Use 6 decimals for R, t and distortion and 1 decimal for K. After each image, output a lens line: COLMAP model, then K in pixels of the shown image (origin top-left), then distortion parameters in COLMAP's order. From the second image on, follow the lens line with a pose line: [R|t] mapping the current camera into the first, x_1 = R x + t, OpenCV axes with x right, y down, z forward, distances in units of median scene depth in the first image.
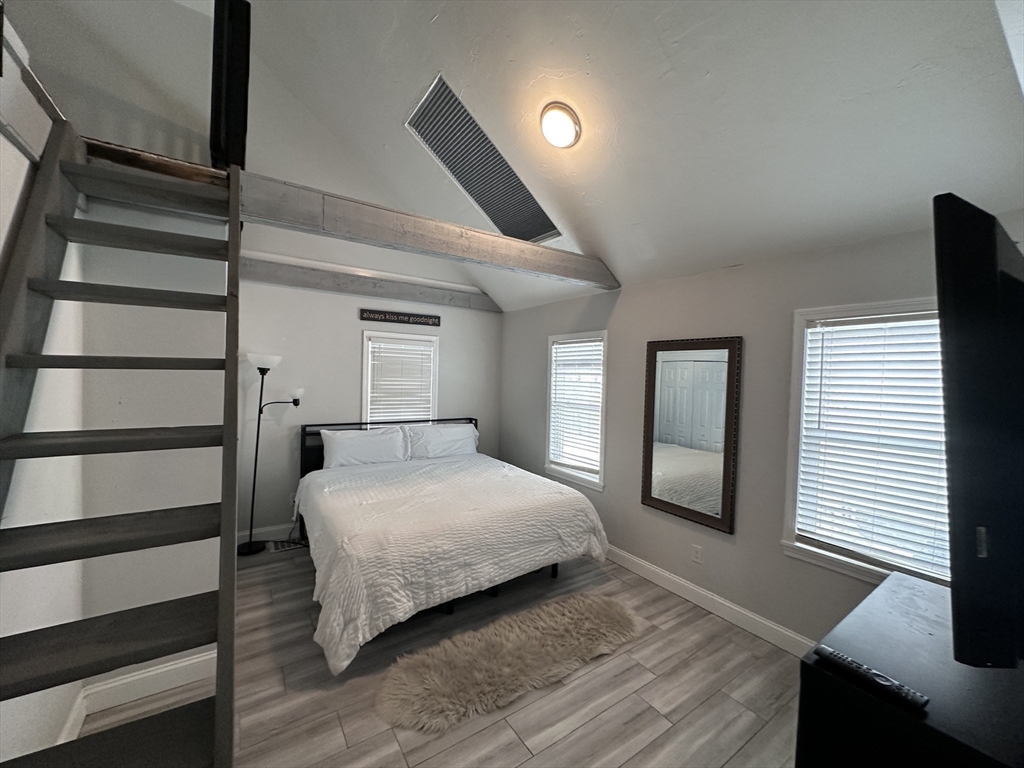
lens RADIAL K [[407.8, 0, 511.8], [0, 407.8, 383.8], [0, 0, 1]] dist [-0.008497, 0.000169]
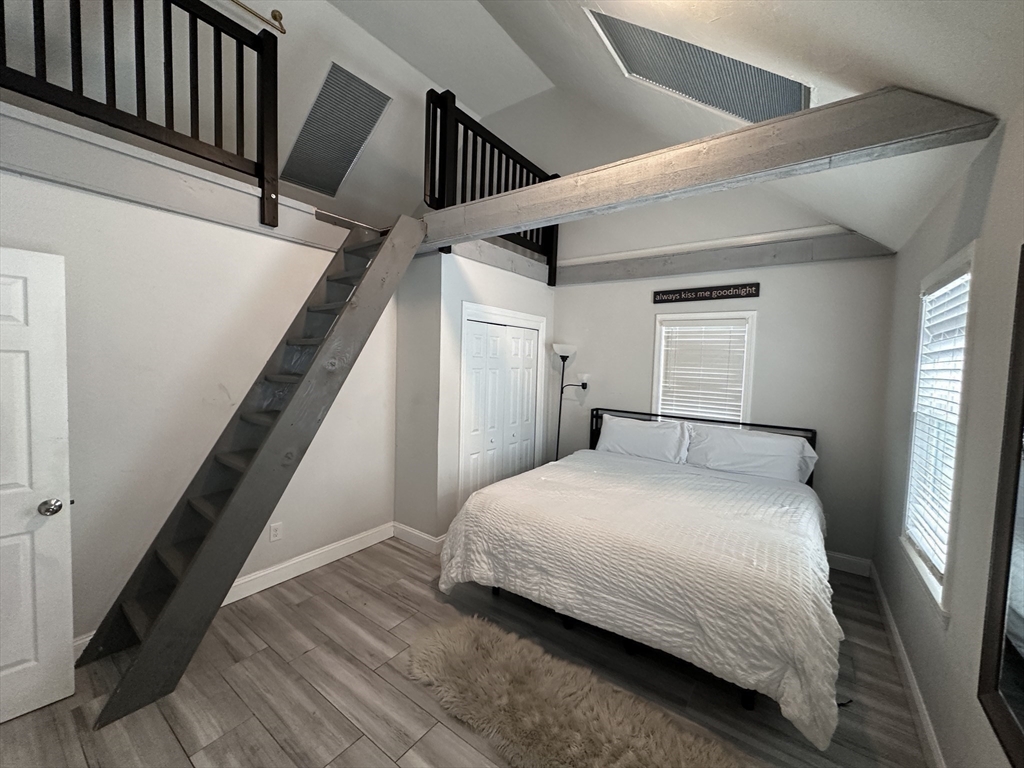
lens RADIAL K [[407.8, 0, 513.0], [0, 407.8, 383.0], [0, 0, 1]] dist [-0.008497, 0.000169]
pose [[0.344484, 0.036174, -0.938095, 0.400540], [-0.044455, 0.998765, 0.022189, 0.018853], [0.937739, 0.034060, 0.345667, 0.378931]]
